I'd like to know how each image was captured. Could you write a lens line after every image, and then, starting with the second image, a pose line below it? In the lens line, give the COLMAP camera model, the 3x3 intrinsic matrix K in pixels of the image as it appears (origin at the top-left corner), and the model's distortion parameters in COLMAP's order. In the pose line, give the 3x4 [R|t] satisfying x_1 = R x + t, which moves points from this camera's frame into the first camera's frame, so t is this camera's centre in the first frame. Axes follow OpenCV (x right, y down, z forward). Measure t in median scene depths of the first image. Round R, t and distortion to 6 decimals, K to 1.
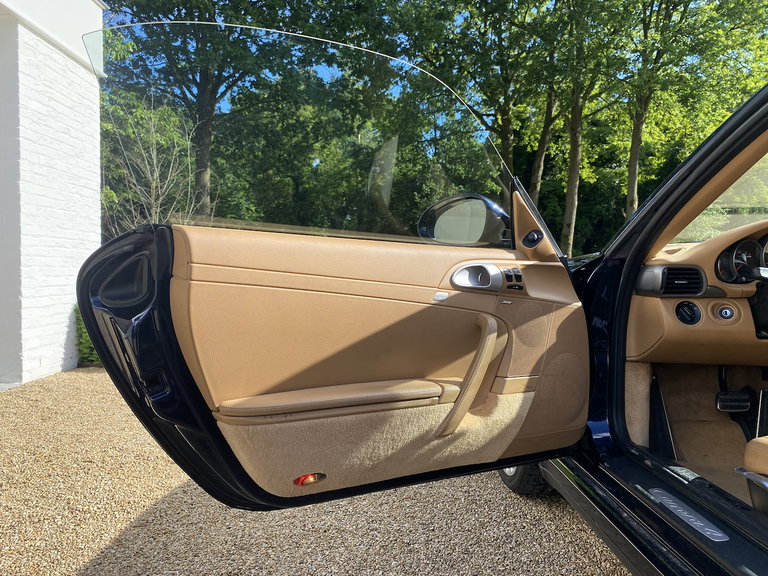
lens RADIAL K [[588.0, 0, 384.2], [0, 588.0, 283.9], [0, 0, 1]] dist [0.001401, -0.000153]
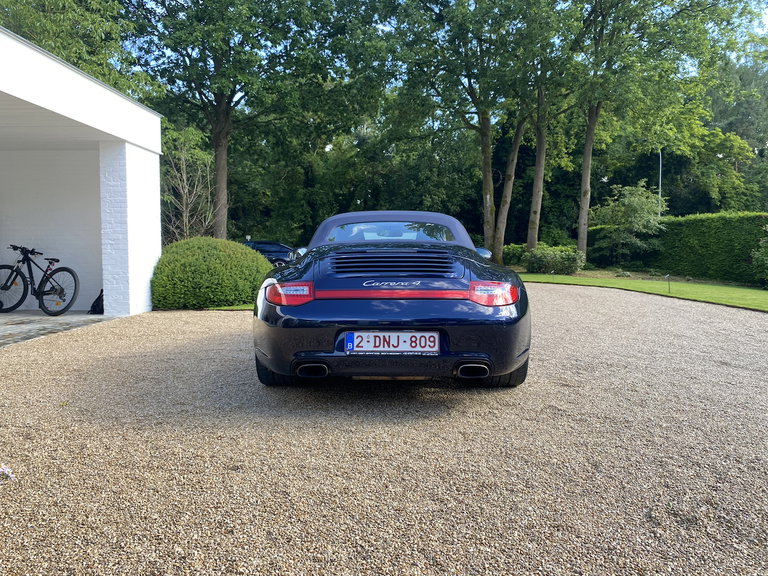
lens RADIAL K [[588.0, 0, 384.2], [0, 588.0, 283.9], [0, 0, 1]] dist [0.001401, -0.000153]
pose [[0.999381, -0.003141, -0.035051, 0.057479], [0.004417, 0.999328, 0.036395, -0.002308], [0.034913, -0.036527, 0.998723, -0.168551]]
